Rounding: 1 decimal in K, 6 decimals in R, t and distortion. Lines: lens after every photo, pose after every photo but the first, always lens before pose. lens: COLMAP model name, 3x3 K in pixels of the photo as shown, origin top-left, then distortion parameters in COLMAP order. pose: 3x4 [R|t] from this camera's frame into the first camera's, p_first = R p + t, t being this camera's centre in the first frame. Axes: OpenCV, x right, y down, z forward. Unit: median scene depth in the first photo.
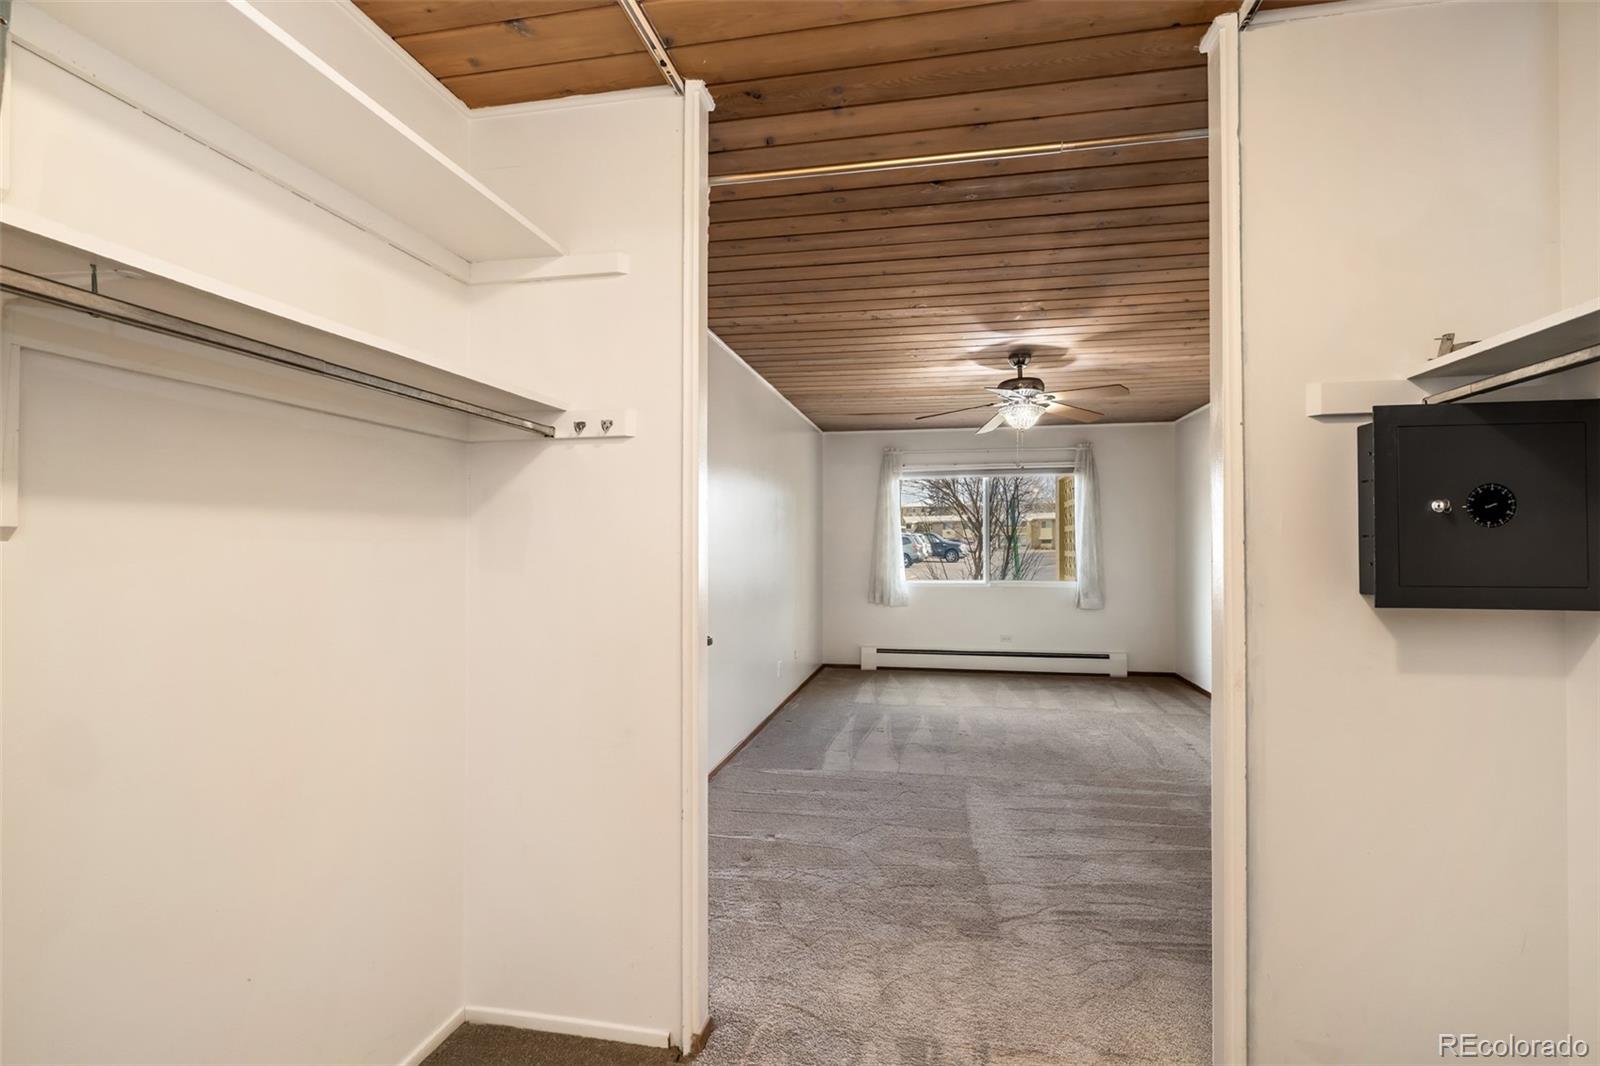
lens RADIAL K [[714.2, 0, 806.7], [0, 714.2, 547.1], [0, 0, 1]] dist [-0.001037, -0.000110]
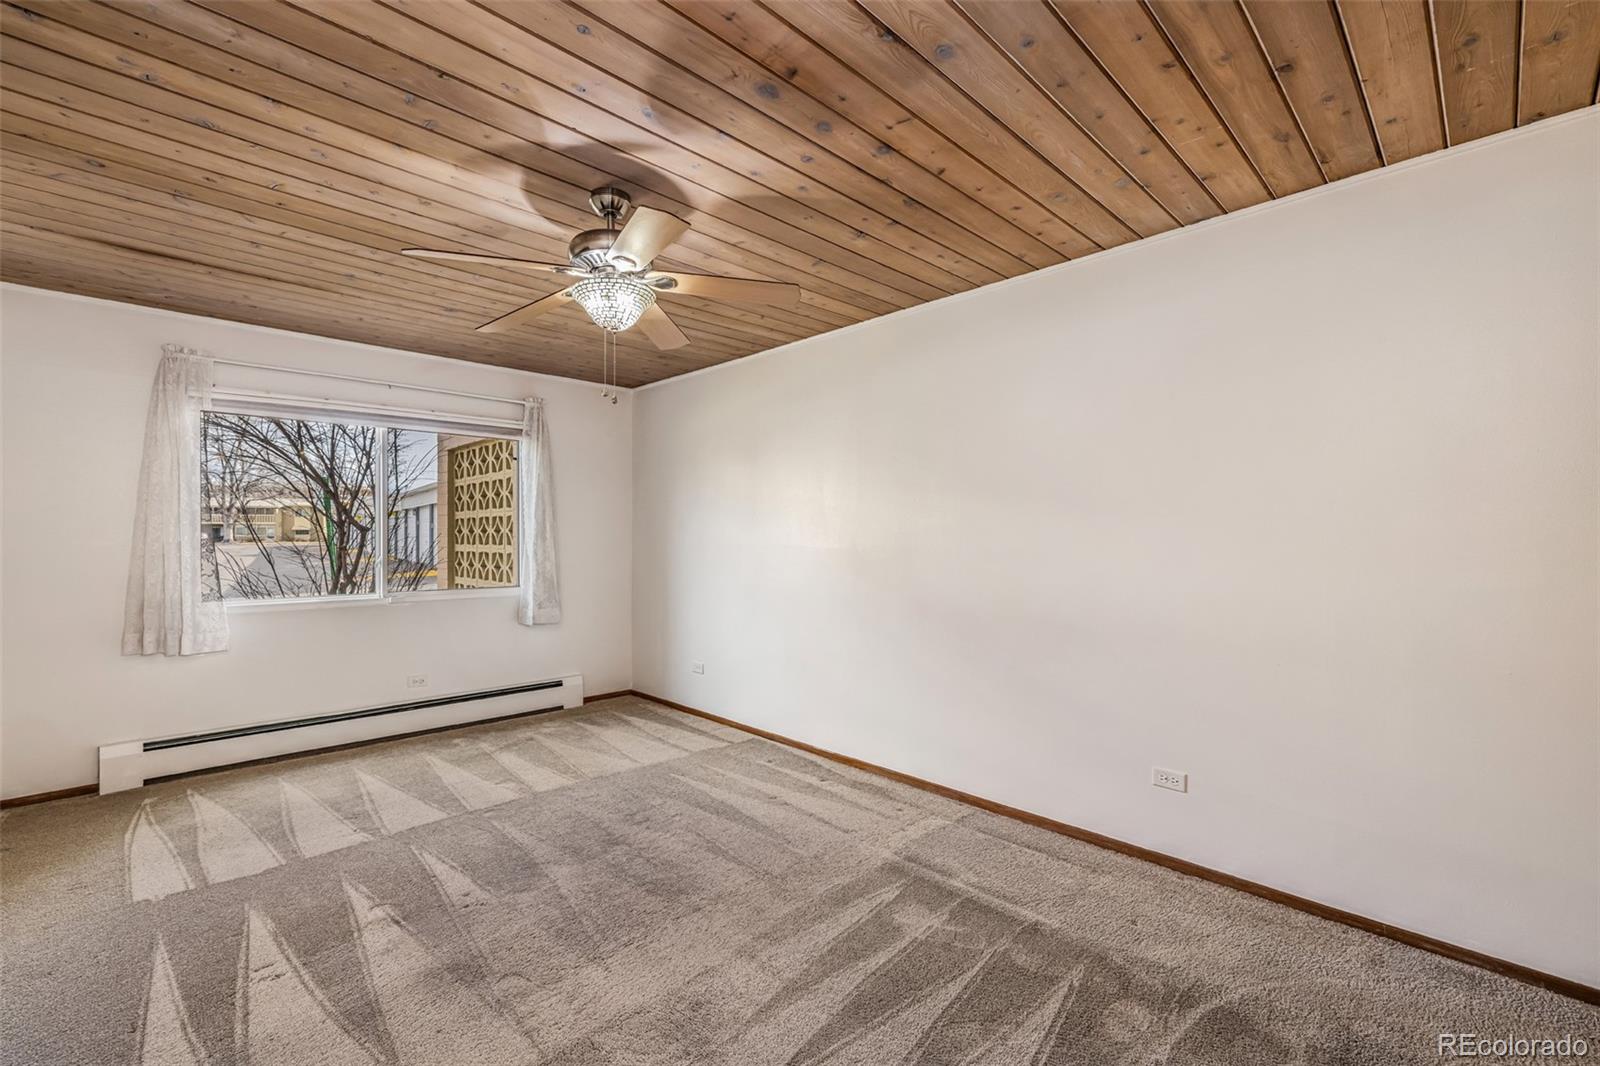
lens RADIAL K [[692.3, 0, 795.8], [0, 692.3, 542.2], [0, 0, 1]] dist [-0.000898, -0.000138]
pose [[0.571292, -0.003447, 0.820740, -0.039803], [-0.000162, 0.999991, 0.004312, -0.000559], [-0.820747, -0.002596, 0.571286, 0.375182]]
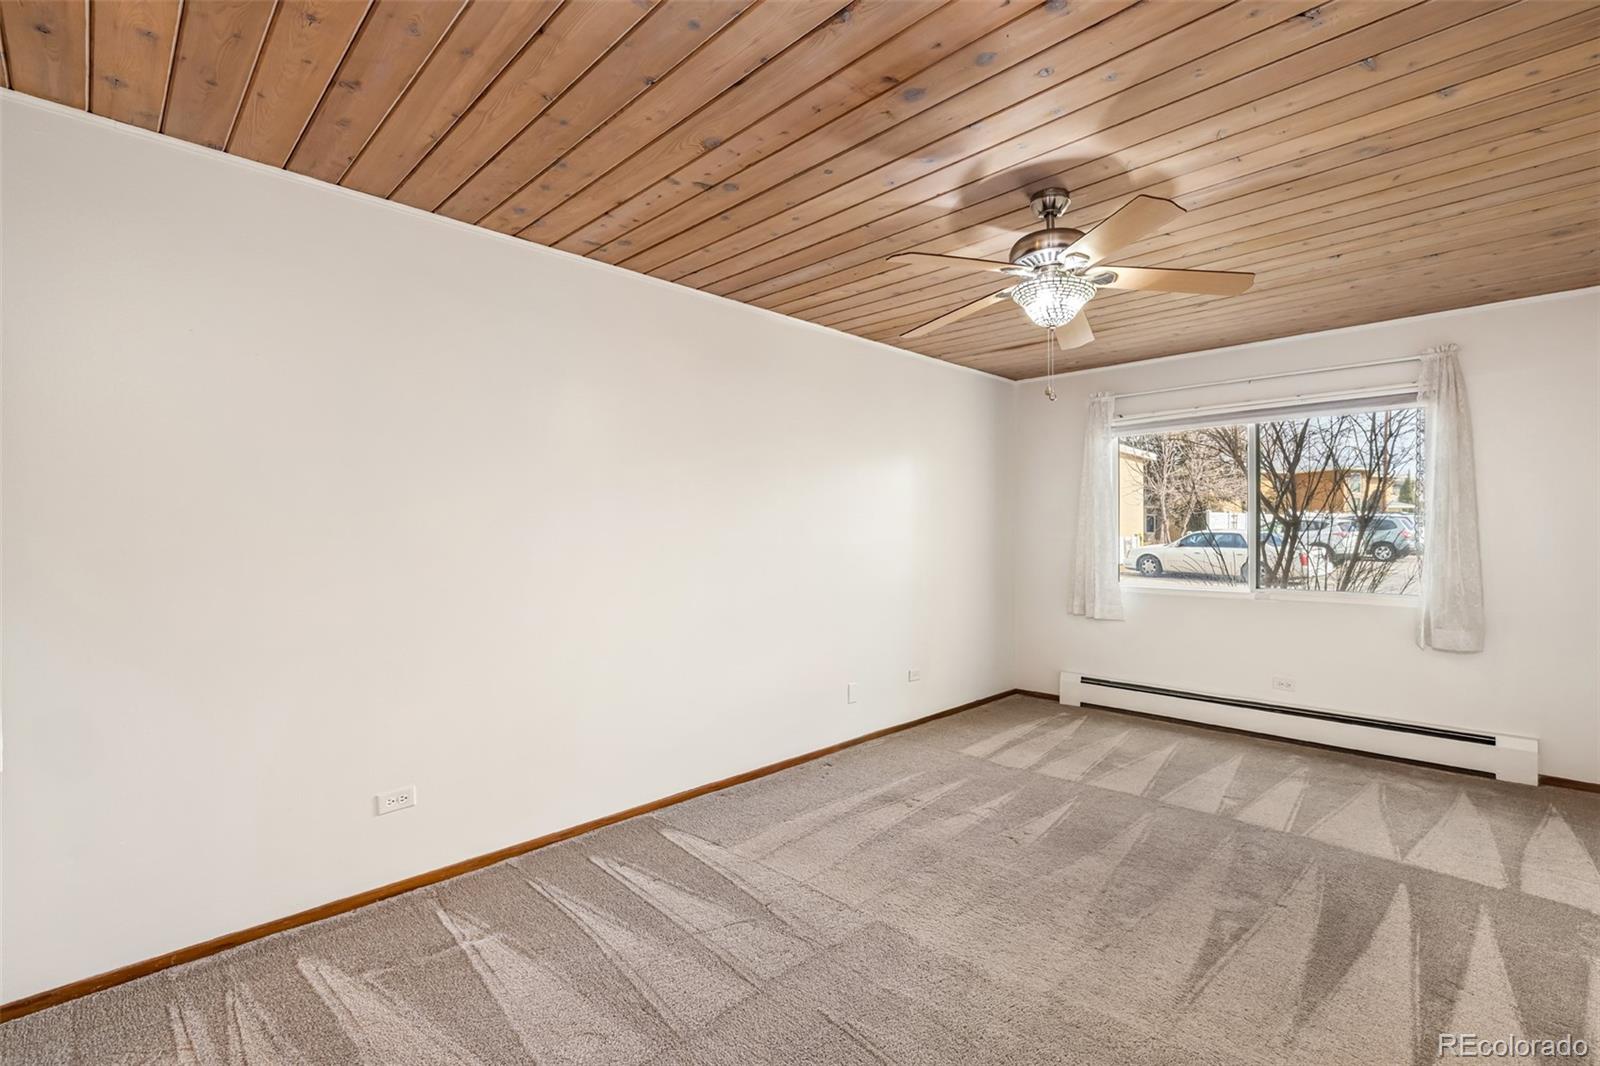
lens RADIAL K [[721.0, 0, 832.4], [0, 721.0, 534.2], [0, 0, 1]] dist [-0.002916, -0.000638]
pose [[0.834132, 0.002881, -0.551558, 0.307736], [-0.001624, 0.999995, 0.002768, -0.001762], [0.551563, -0.001413, 0.834132, 0.282507]]
